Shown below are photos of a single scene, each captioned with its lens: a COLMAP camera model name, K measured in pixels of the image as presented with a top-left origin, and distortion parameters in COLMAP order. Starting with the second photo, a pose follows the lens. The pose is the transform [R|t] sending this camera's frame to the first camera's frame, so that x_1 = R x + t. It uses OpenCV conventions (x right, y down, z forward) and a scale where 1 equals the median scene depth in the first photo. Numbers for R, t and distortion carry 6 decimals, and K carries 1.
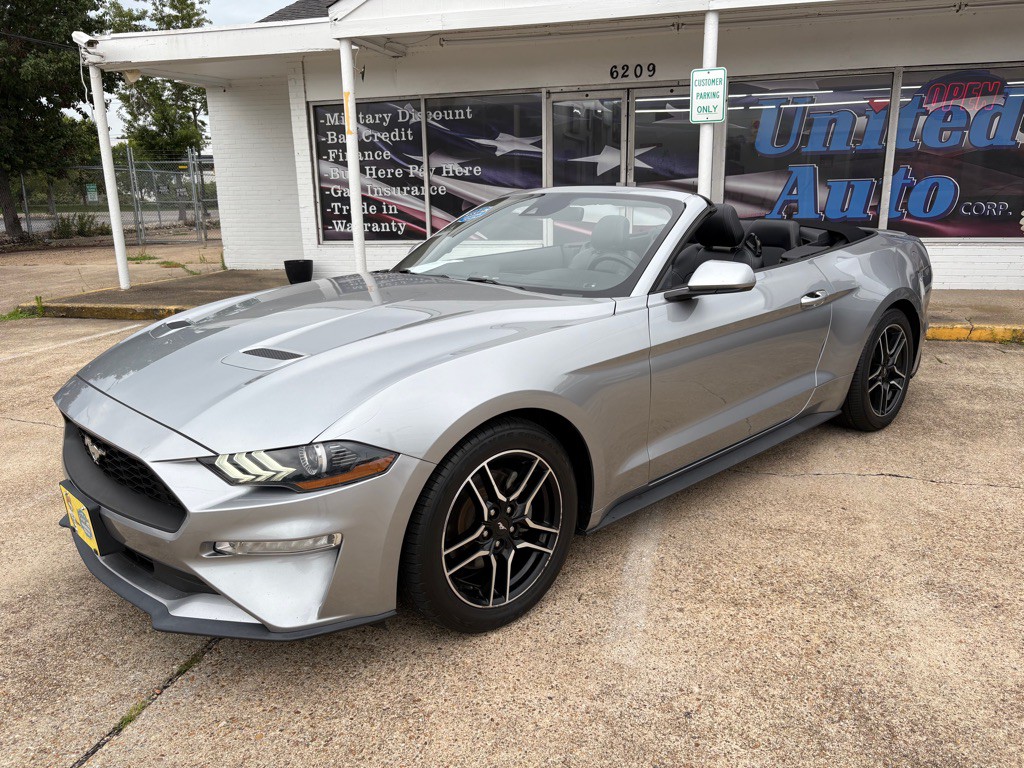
lens RADIAL K [[779.2, 0, 512.0], [0, 779.2, 384.0], [0, 0, 1]] dist [0.003680, 0.003645]
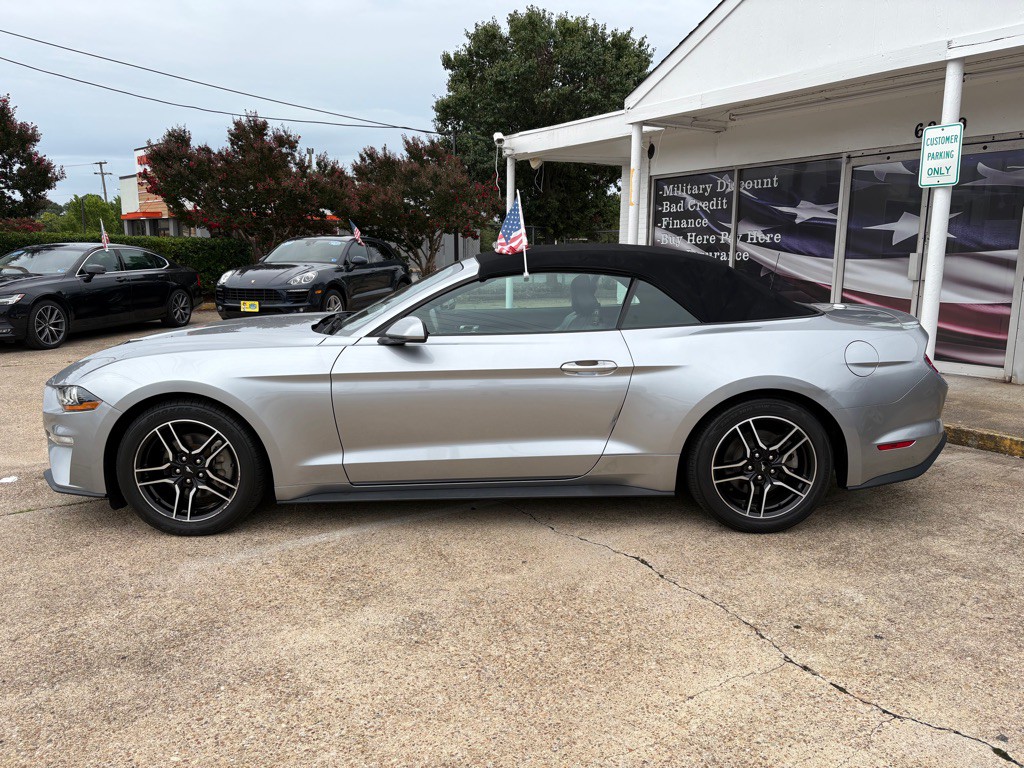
lens RADIAL K [[773.4, 0, 512.0], [0, 773.4, 384.0], [0, 0, 1]] dist [0.032189, -0.028548]
pose [[0.744039, 0.135461, -0.654260, 0.374822], [-0.183436, 0.983019, -0.005078, -0.024101], [0.642462, 0.123793, 0.756252, 0.059151]]
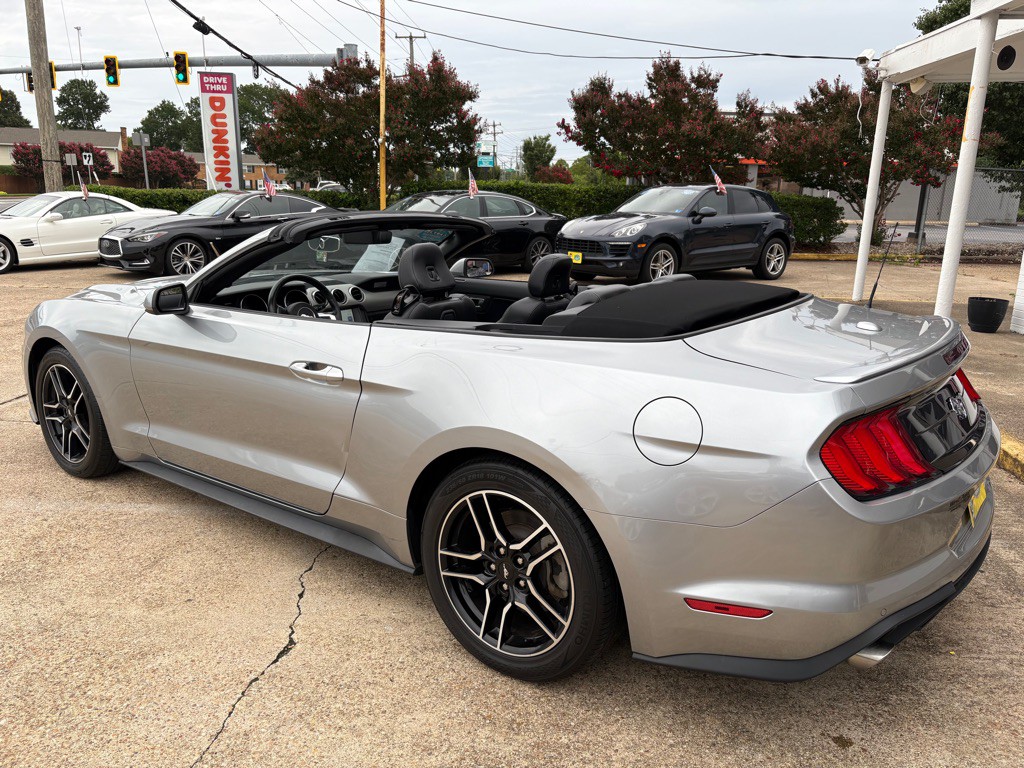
lens RADIAL K [[774.7, 0, 517.6], [0, 774.7, 385.5], [0, 0, 1]] dist [0.035604, -0.037641]
pose [[0.190759, 0.260106, -0.946549, 0.435030], [-0.264405, 0.942234, 0.205634, -0.115940], [0.945357, 0.211046, 0.248513, 0.379134]]
